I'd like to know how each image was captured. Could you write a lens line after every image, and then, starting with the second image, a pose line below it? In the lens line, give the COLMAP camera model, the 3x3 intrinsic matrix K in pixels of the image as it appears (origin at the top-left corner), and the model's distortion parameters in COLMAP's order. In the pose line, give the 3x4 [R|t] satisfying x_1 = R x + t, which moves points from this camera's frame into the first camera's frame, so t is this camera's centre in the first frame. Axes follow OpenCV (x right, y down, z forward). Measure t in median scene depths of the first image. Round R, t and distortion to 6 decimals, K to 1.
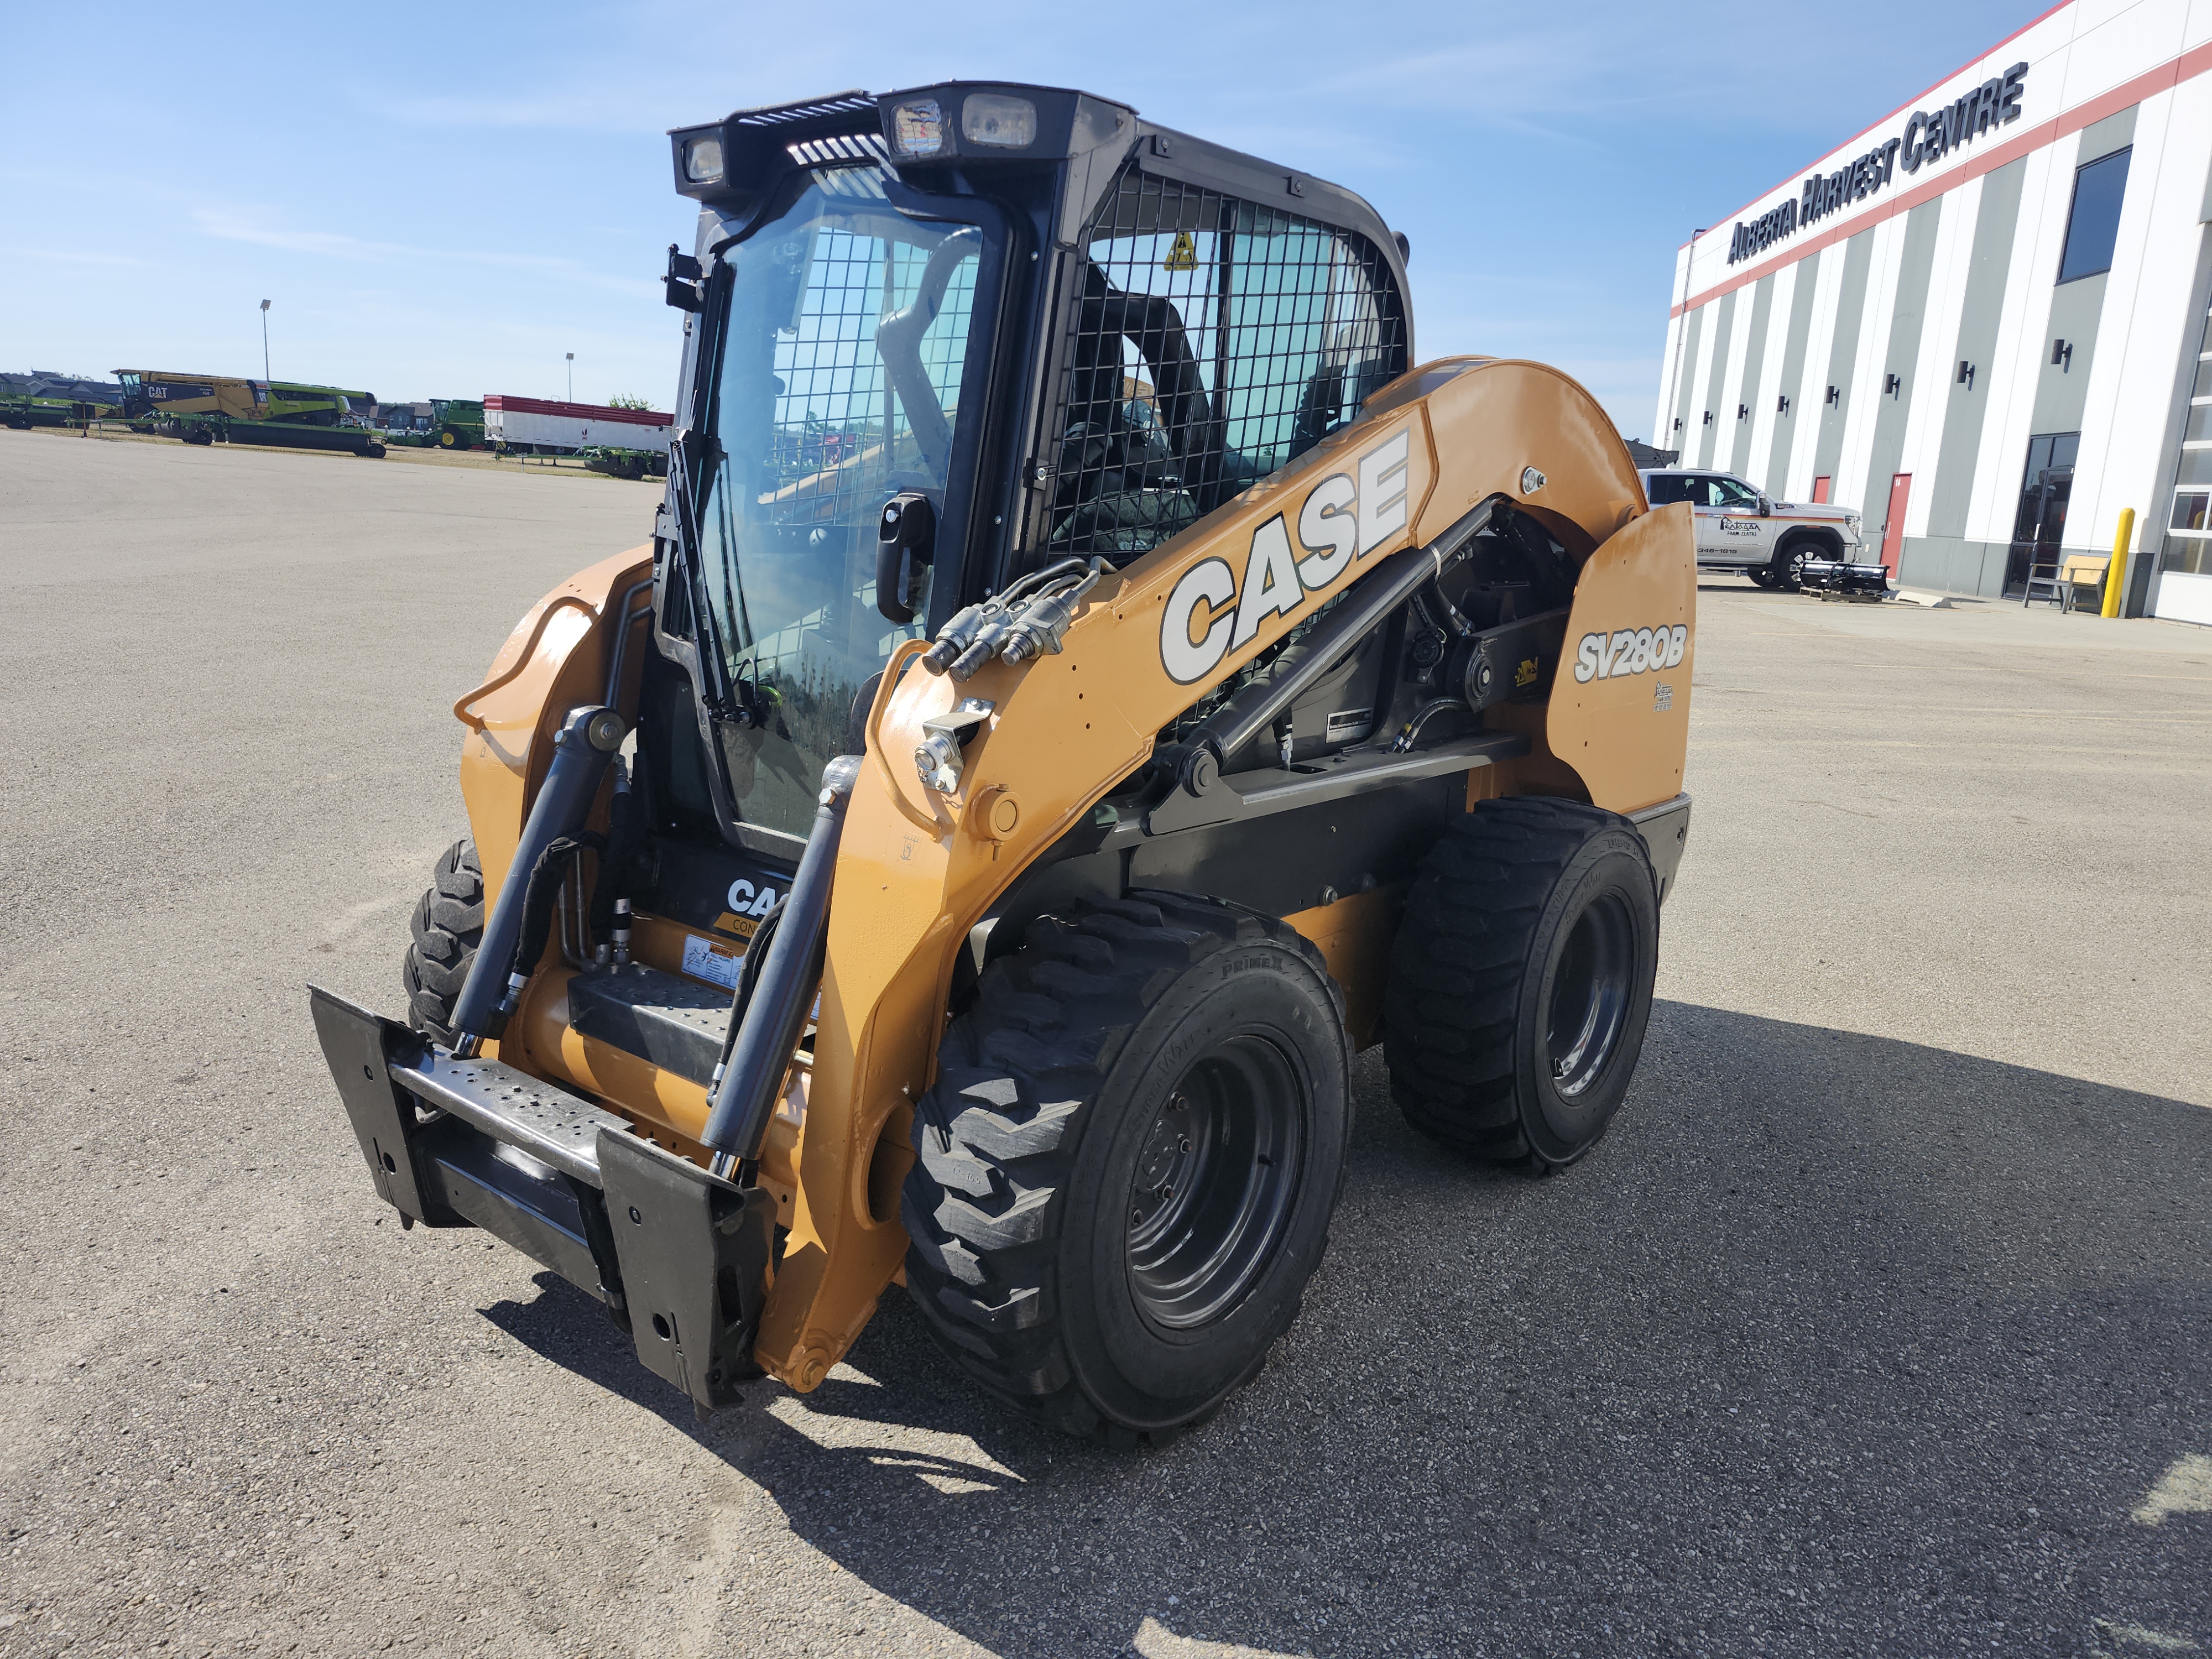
lens RADIAL K [[1542.6, 0, 1128.2], [0, 1542.6, 783.1], [0, 0, 1]] dist [0.072048, -0.065782]
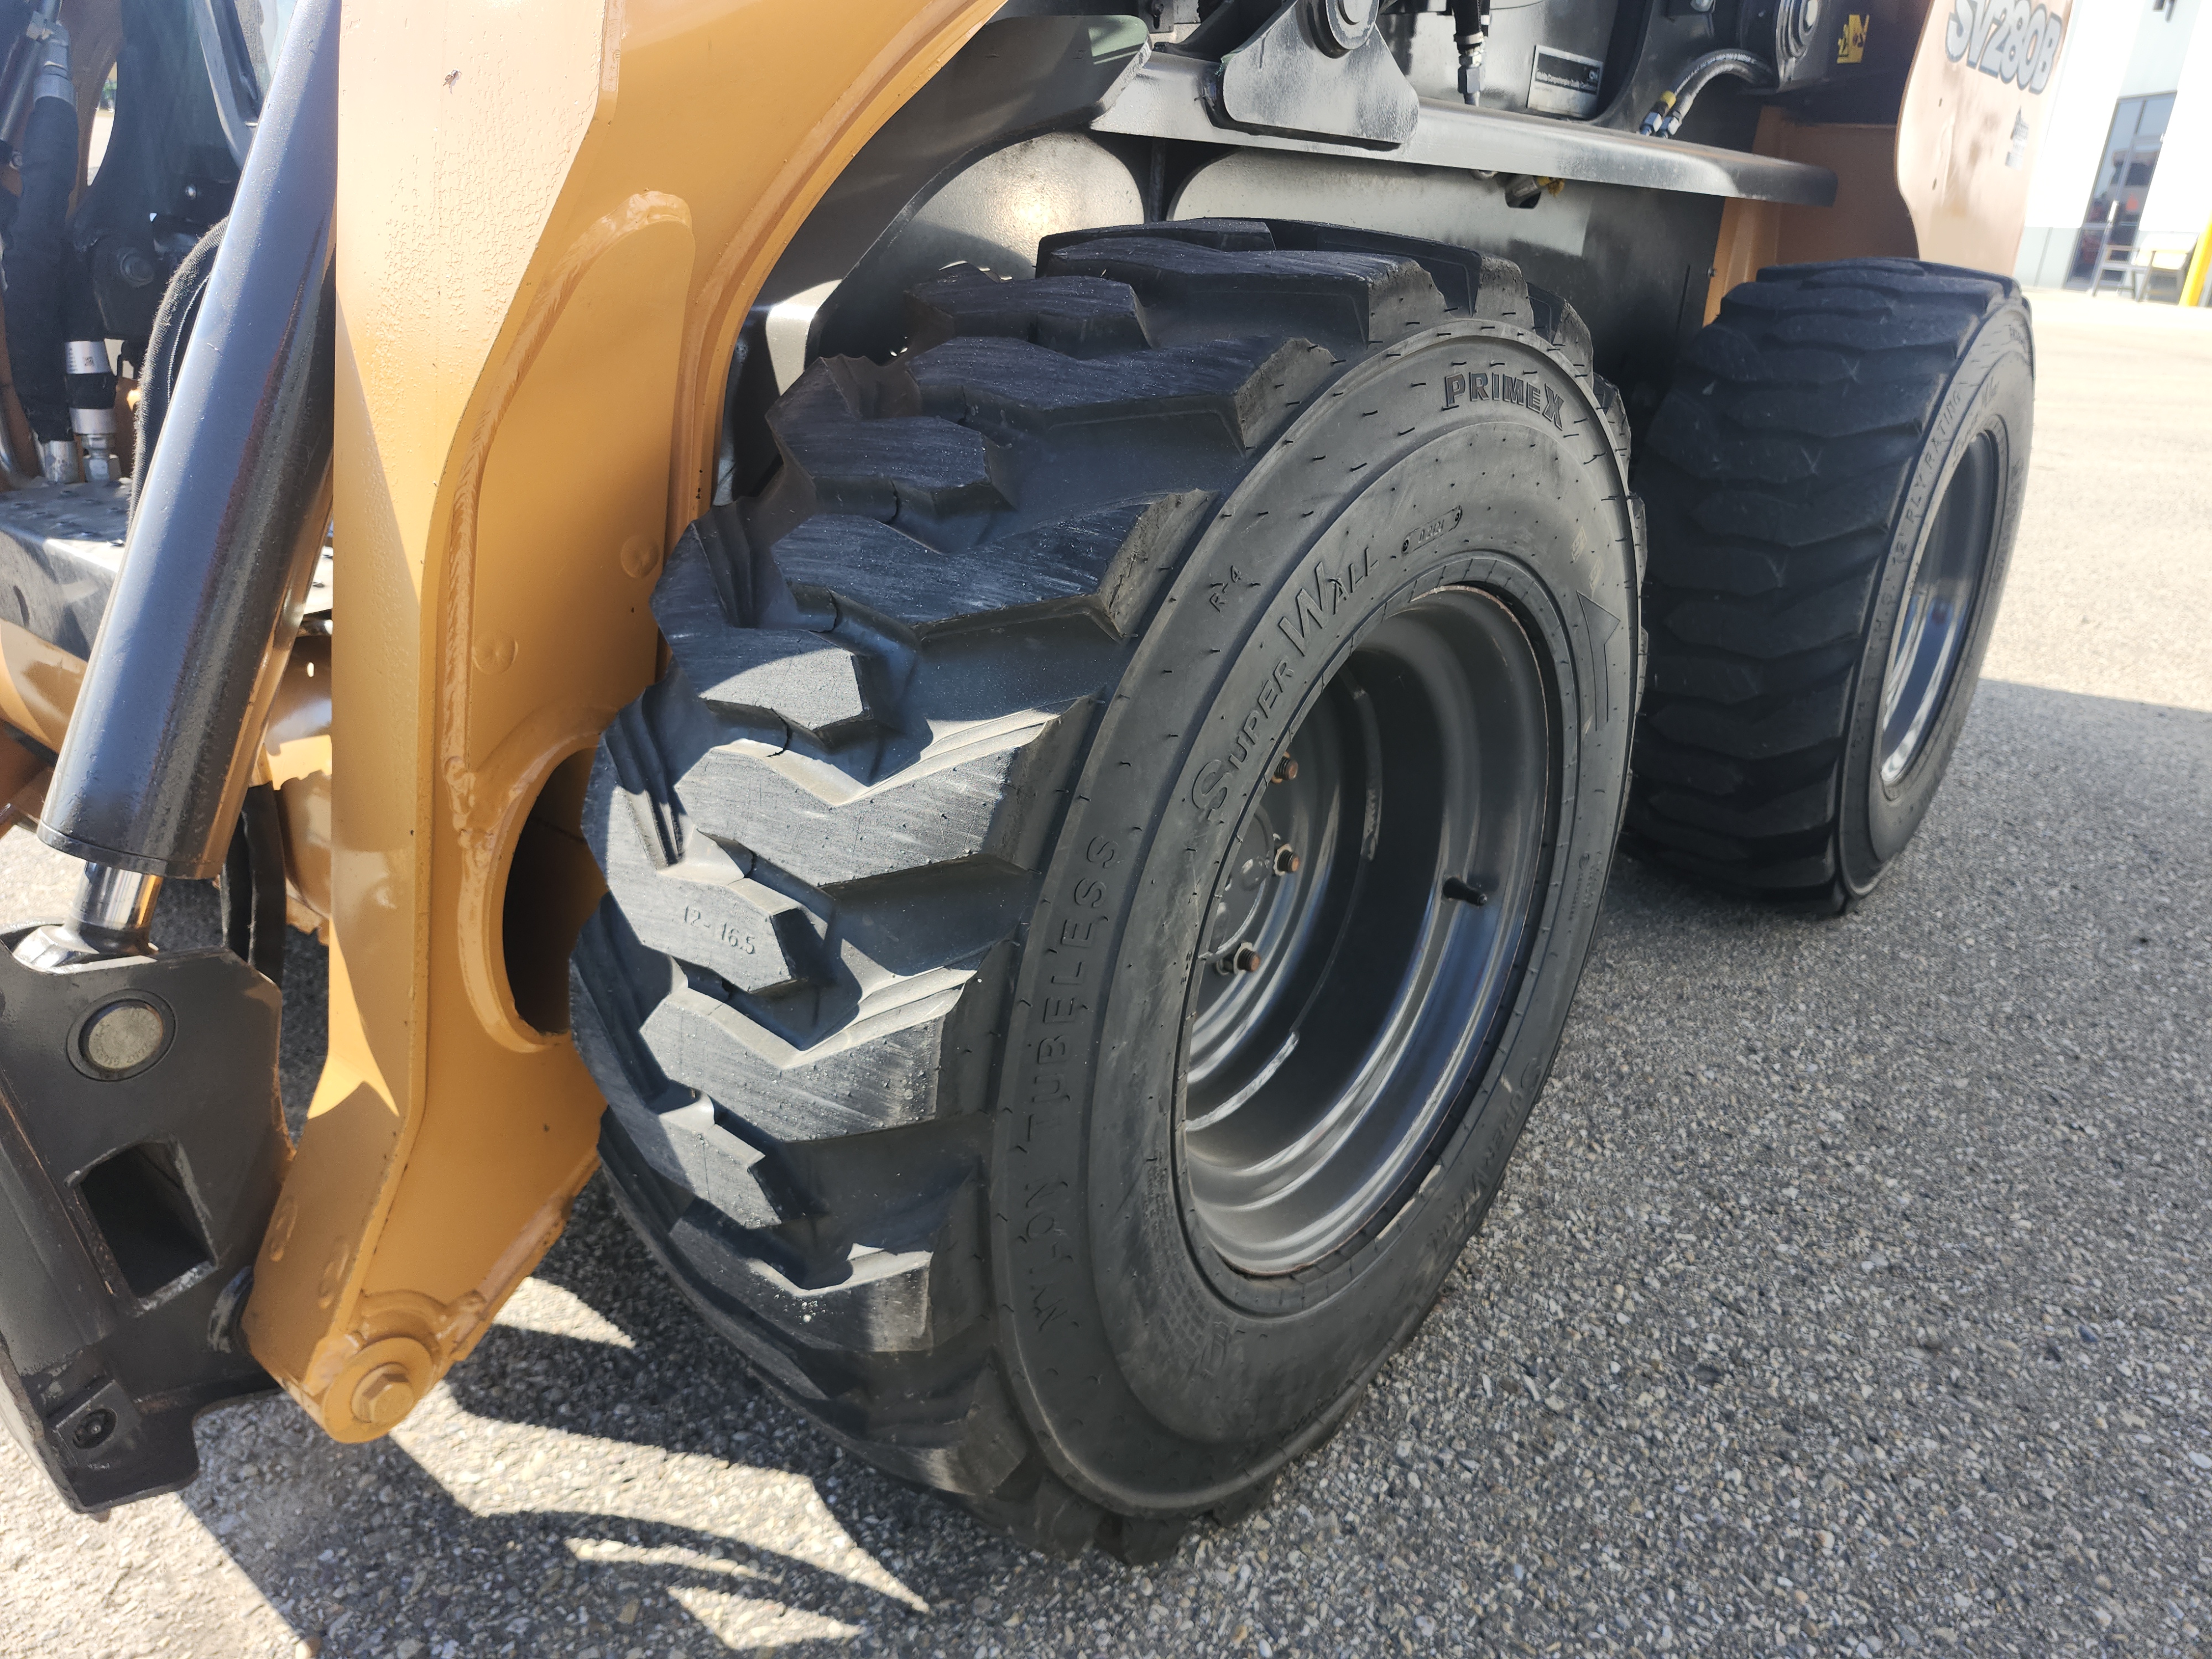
lens RADIAL K [[1542.6, 0, 1116.3], [0, 1542.6, 807.5], [0, 0, 1]] dist [0.072048, -0.065782]
pose [[0.999916, 0.006365, 0.011319, -0.018013], [-0.008361, 0.982500, 0.186077, 0.139689], [-0.009936, -0.186156, 0.982470, 0.574969]]
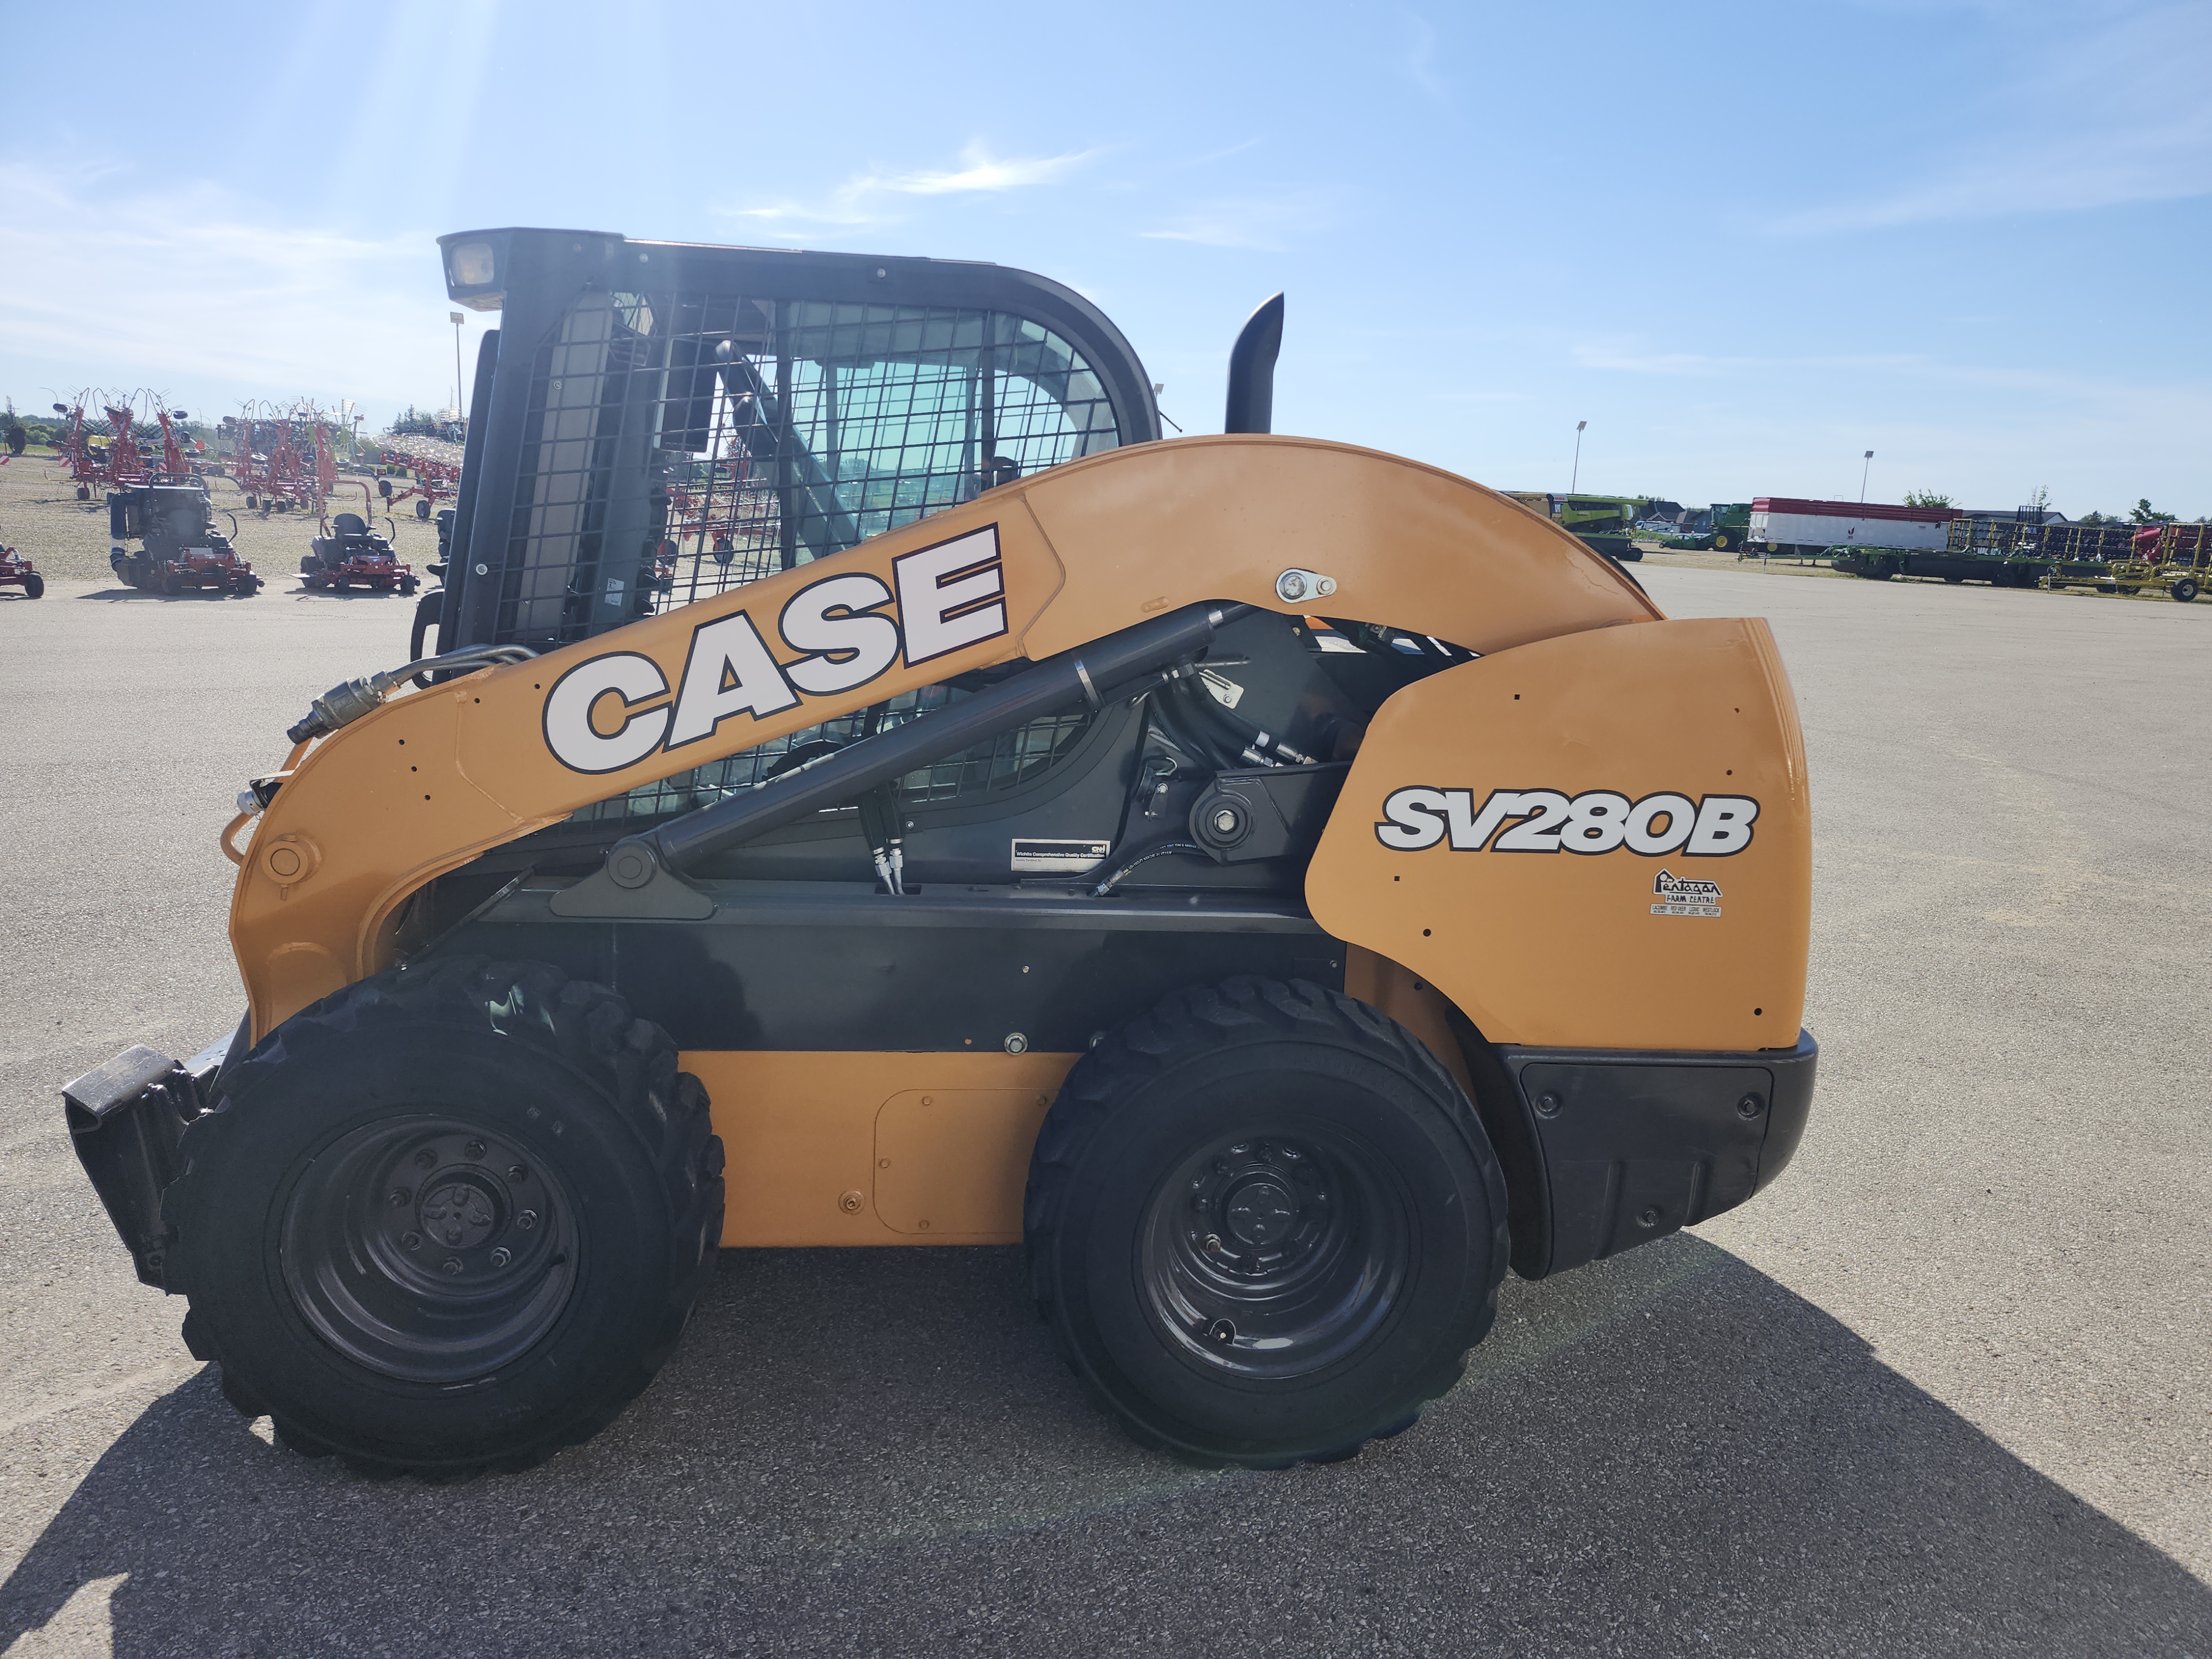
lens RADIAL K [[1542.6, 0, 1139.6], [0, 1542.6, 801.0], [0, 0, 1]] dist [0.072048, -0.065782]
pose [[0.704636, 0.106730, -0.701496, 1.044101], [-0.142675, 0.989743, 0.007272, -0.108274], [0.695077, 0.094962, 0.712636, 0.533826]]
